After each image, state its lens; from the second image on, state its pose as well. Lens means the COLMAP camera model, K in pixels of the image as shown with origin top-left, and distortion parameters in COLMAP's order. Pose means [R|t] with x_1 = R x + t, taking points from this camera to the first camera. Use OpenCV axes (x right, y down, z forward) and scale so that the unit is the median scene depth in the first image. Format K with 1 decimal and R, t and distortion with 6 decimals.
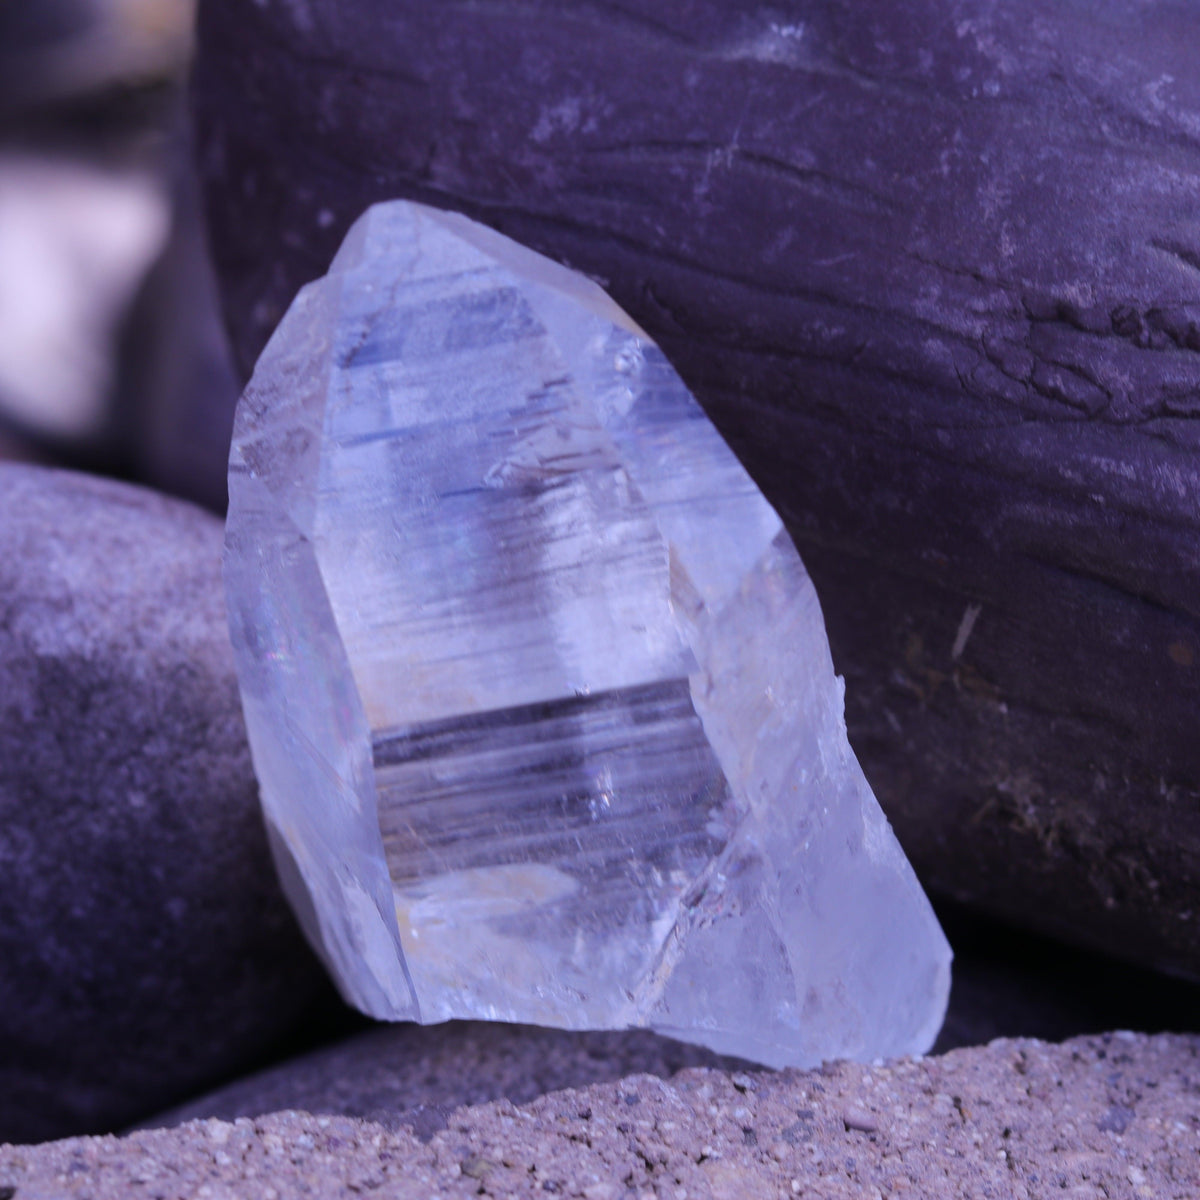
lens RADIAL K [[4729.6, 0, 598.6], [0, 4729.6, 599.8], [0, 0, 1]] dist [-0.105681, 0.000000]
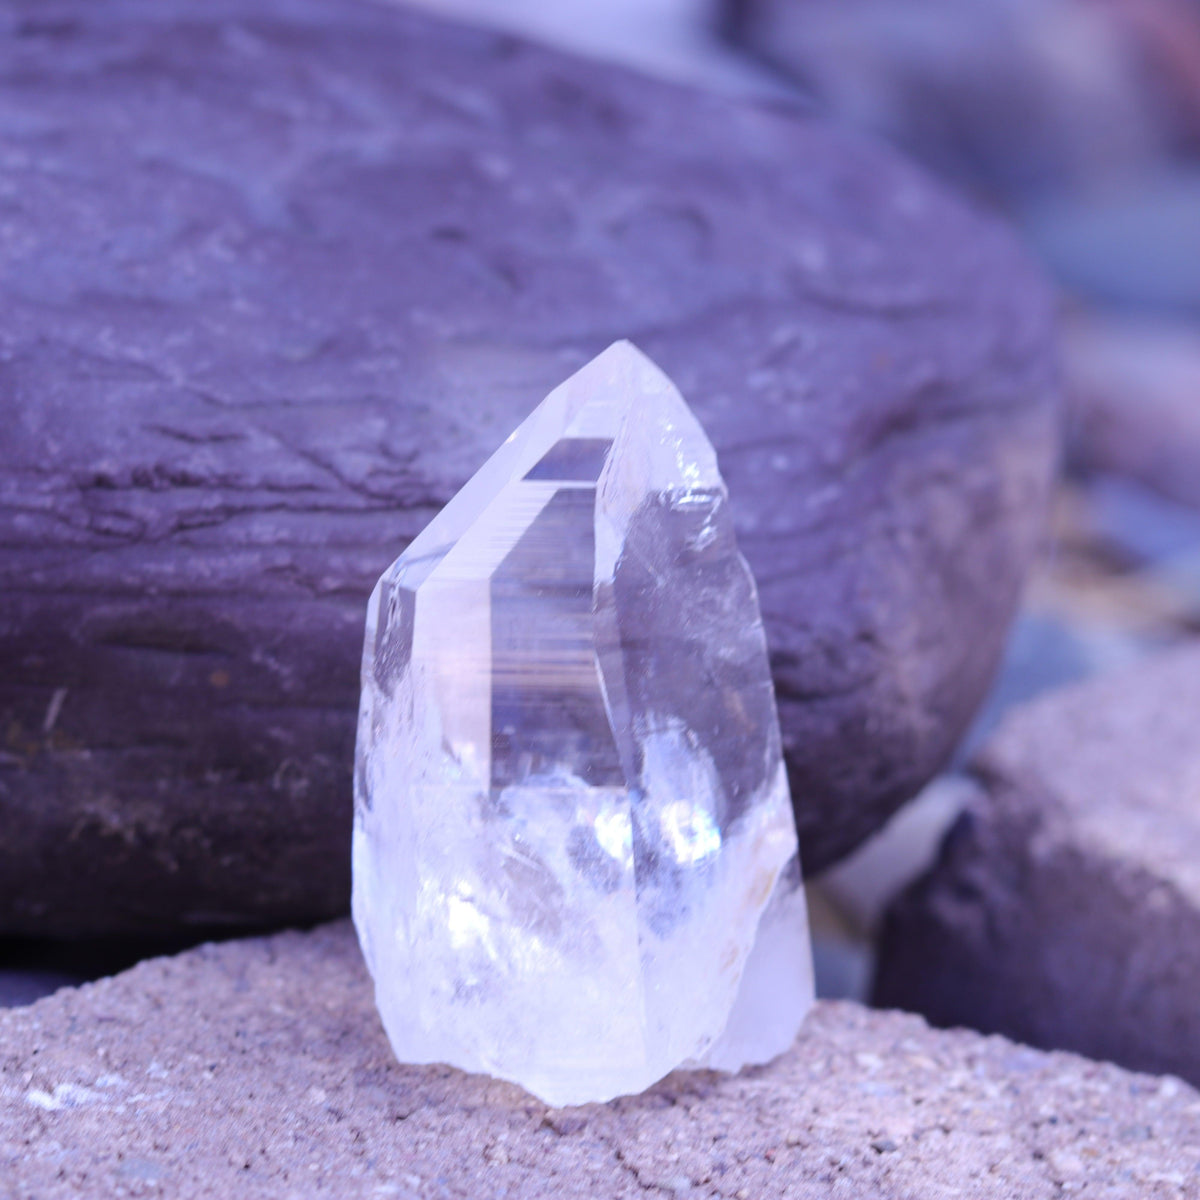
lens RADIAL K [[4729.6, 0, 598.5], [0, 4729.6, 604.3], [0, 0, 1]] dist [-0.105681, 0.000000]
pose [[0.847455, -0.181010, 0.499055, -0.545741], [0.242337, 0.968316, -0.060305, 0.112199], [-0.472327, 0.172045, 0.864470, -0.417292]]
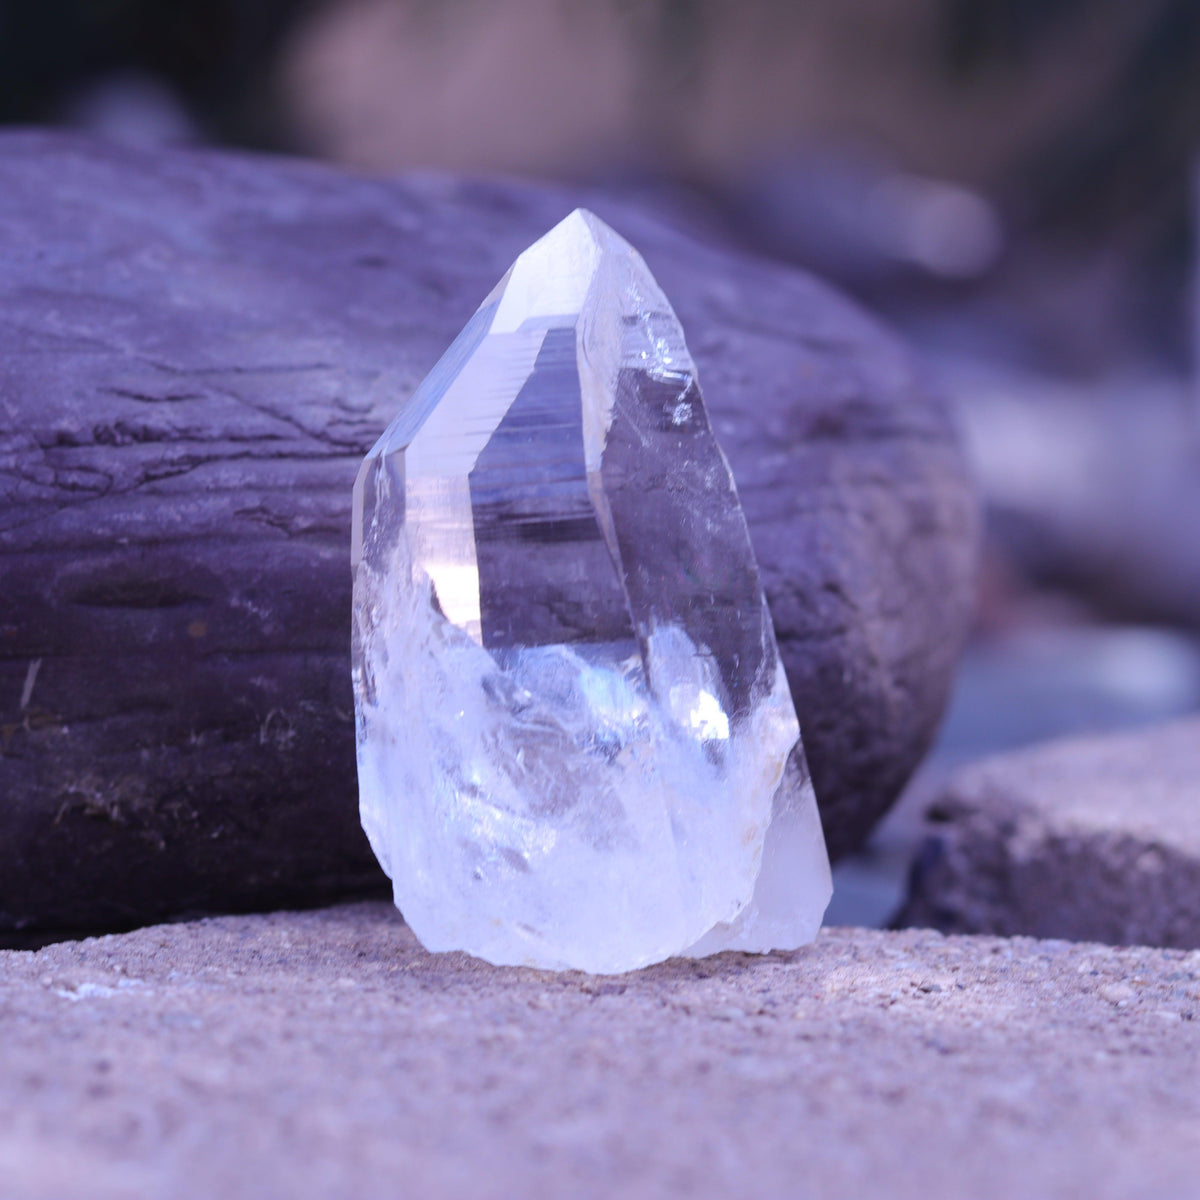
lens RADIAL K [[4729.6, 0, 599.4], [0, 4729.6, 594.9], [0, 0, 1]] dist [-0.105681, 0.000000]
pose [[0.797925, -0.146165, 0.584767, -0.668505], [0.340965, 0.909469, -0.237927, 0.410802], [-0.497050, 0.389233, 0.775525, -0.263051]]
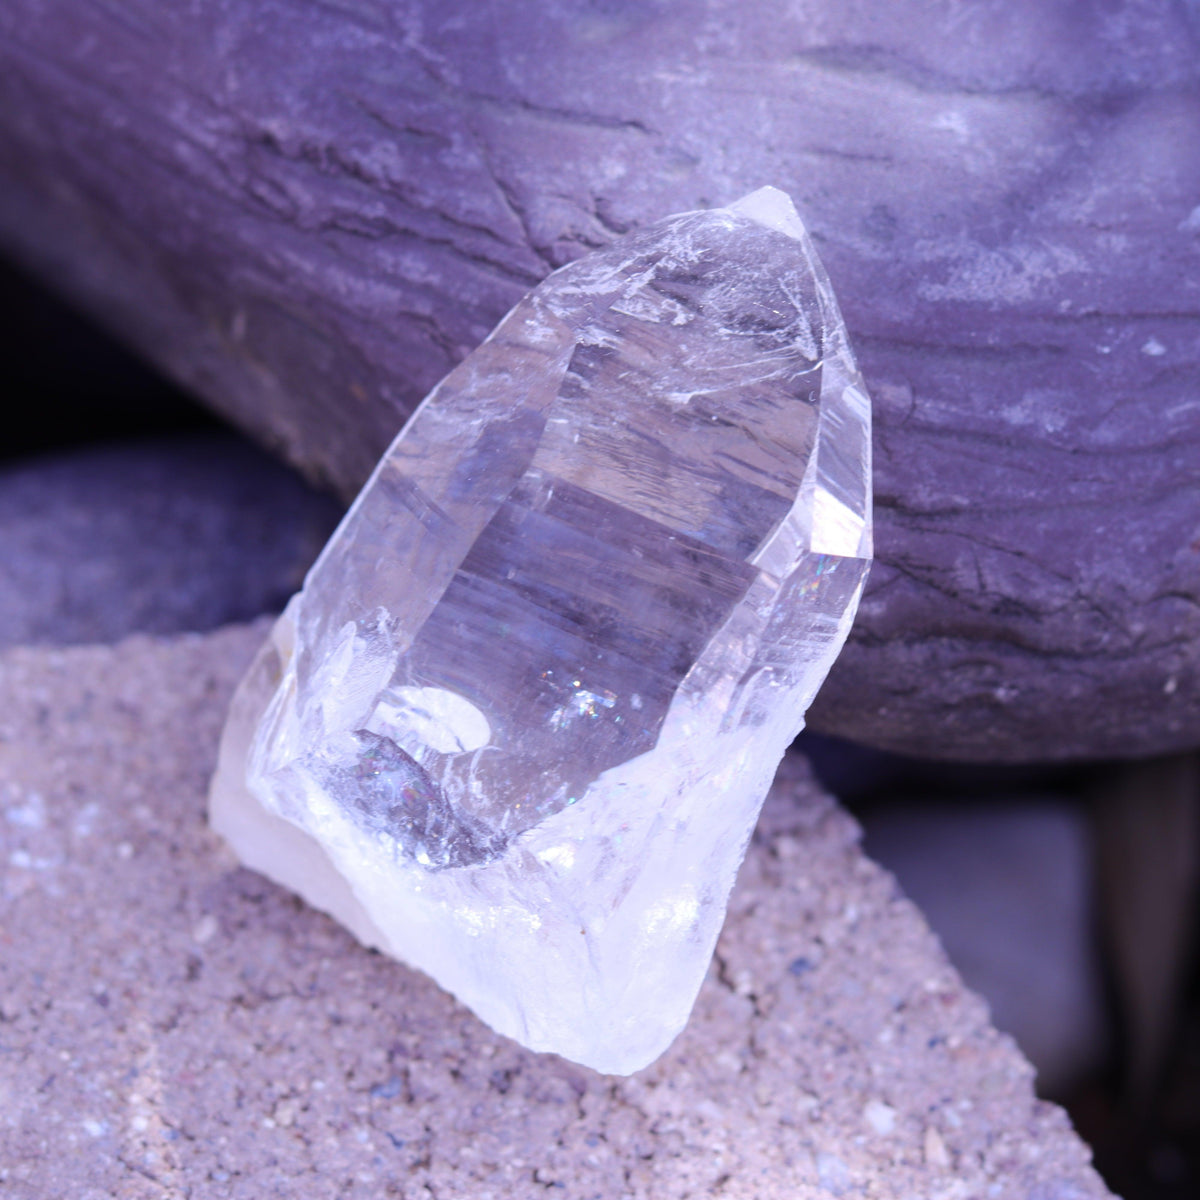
lens RADIAL K [[4729.6, 0, 600.3], [0, 4729.6, 602.3], [0, 0, 1]] dist [-0.105681, 0.000000]
pose [[0.990778, 0.061478, -0.120743, 0.354270], [-0.015061, 0.935584, 0.352783, -0.402800], [0.134654, -0.347711, 0.927882, -0.247751]]
